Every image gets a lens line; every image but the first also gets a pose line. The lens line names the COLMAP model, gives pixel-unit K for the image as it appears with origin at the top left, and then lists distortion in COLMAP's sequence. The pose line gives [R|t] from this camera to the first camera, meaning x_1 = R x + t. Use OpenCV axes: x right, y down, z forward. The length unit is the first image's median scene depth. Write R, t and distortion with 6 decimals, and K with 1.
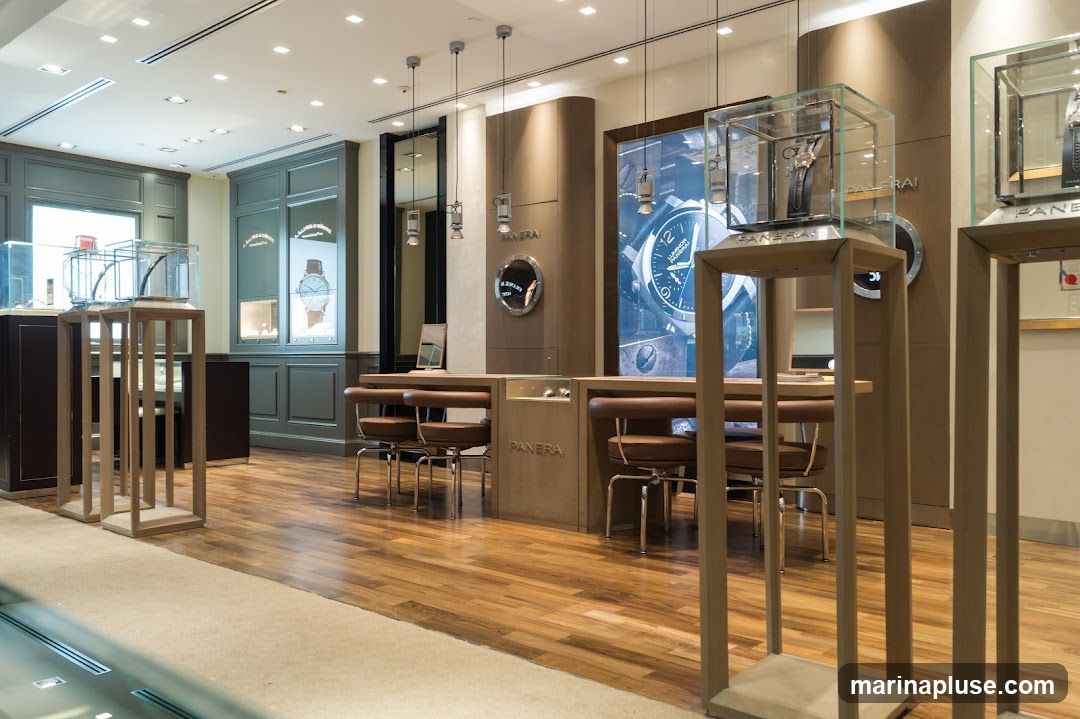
lens RADIAL K [[853.2, 0, 538.5], [0, 853.2, 363.0], [0, 0, 1]] dist [0.029982, -0.001684]
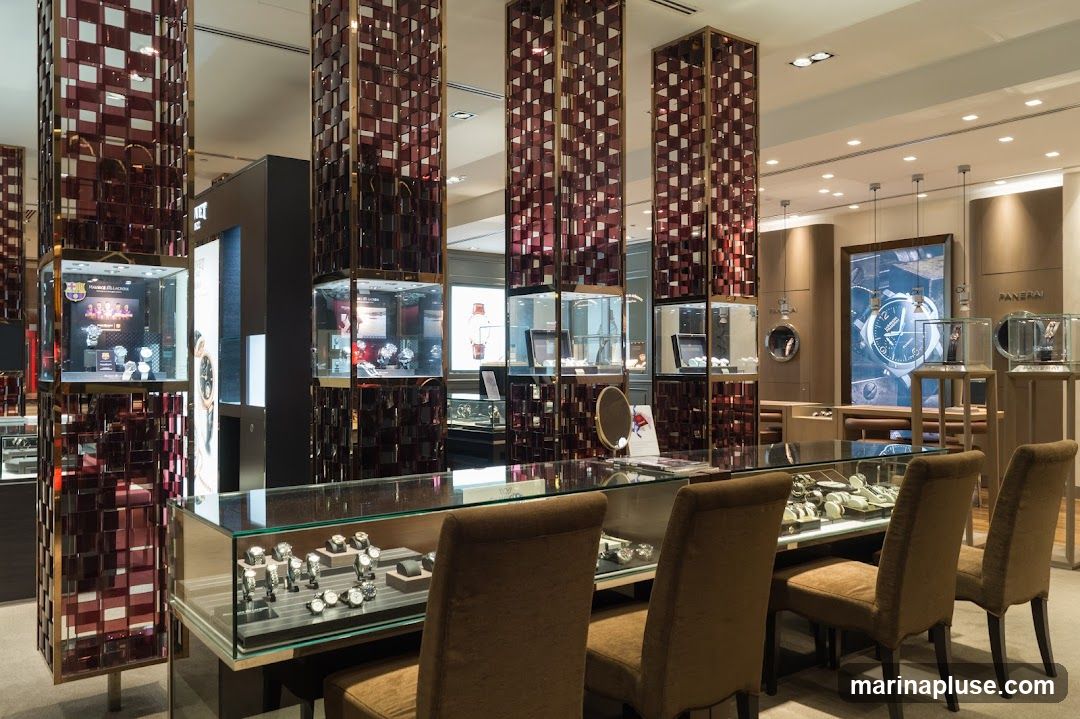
lens RADIAL K [[853.2, 0, 538.7], [0, 853.2, 358.4], [0, 0, 1]] dist [0.029982, -0.001684]
pose [[0.976326, 0.000616, -0.216303, -0.131261], [-0.002661, 0.999954, -0.009168, -0.049967], [0.216287, 0.009526, 0.976283, -0.693389]]
